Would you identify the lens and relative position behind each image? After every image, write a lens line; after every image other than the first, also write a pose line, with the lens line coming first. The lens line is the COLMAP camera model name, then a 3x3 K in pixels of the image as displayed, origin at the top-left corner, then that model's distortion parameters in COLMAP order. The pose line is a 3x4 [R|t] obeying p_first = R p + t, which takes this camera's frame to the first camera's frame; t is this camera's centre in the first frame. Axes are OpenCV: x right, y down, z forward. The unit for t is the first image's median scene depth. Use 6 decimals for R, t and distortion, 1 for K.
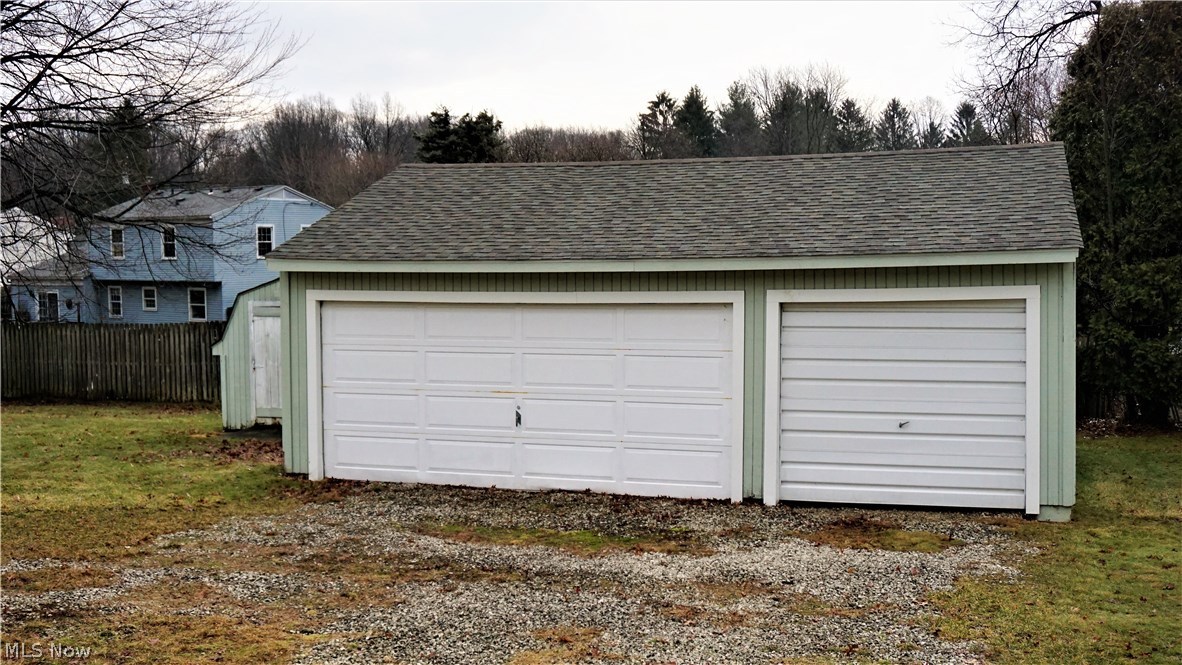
lens RADIAL K [[1346.3, 0, 591.3], [0, 1346.3, 334.9], [0, 0, 1]] dist [0.005710, 0.000000]
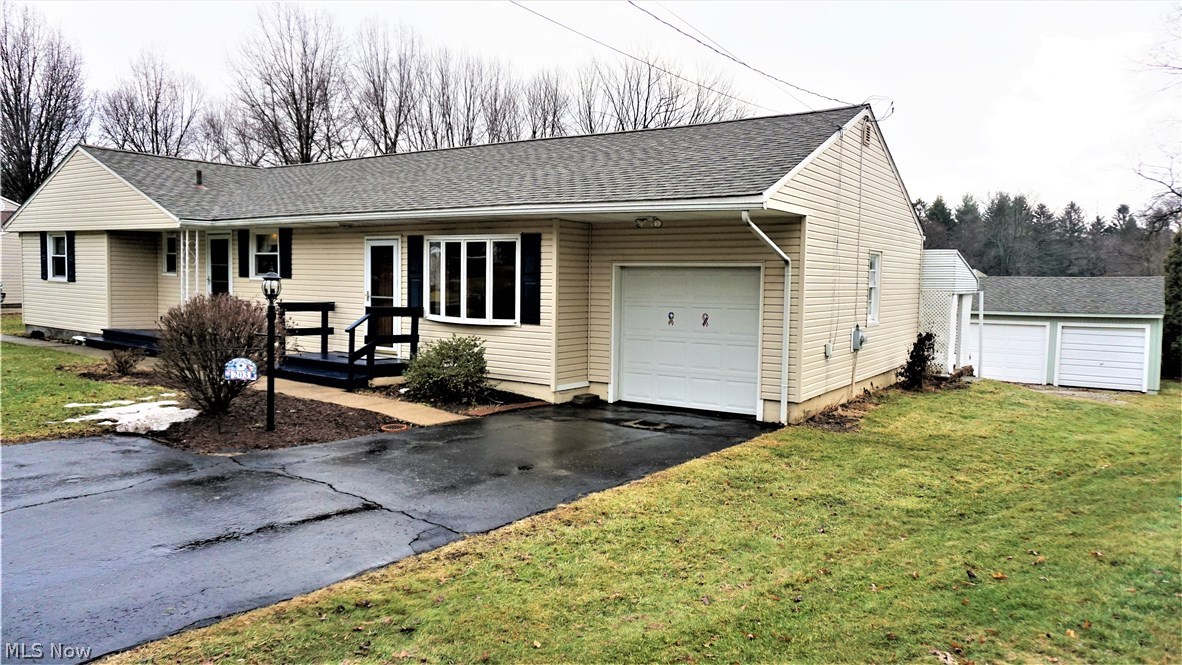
lens RADIAL K [[823.9, 0, 592.8], [0, 823.9, 331.0], [0, 0, 1]] dist [-0.000963, 0.001249]
pose [[0.956194, 0.047295, -0.288887, -0.034623], [-0.048280, 0.998827, 0.003722, 0.003384], [0.288724, 0.010388, 0.957356, -0.117698]]
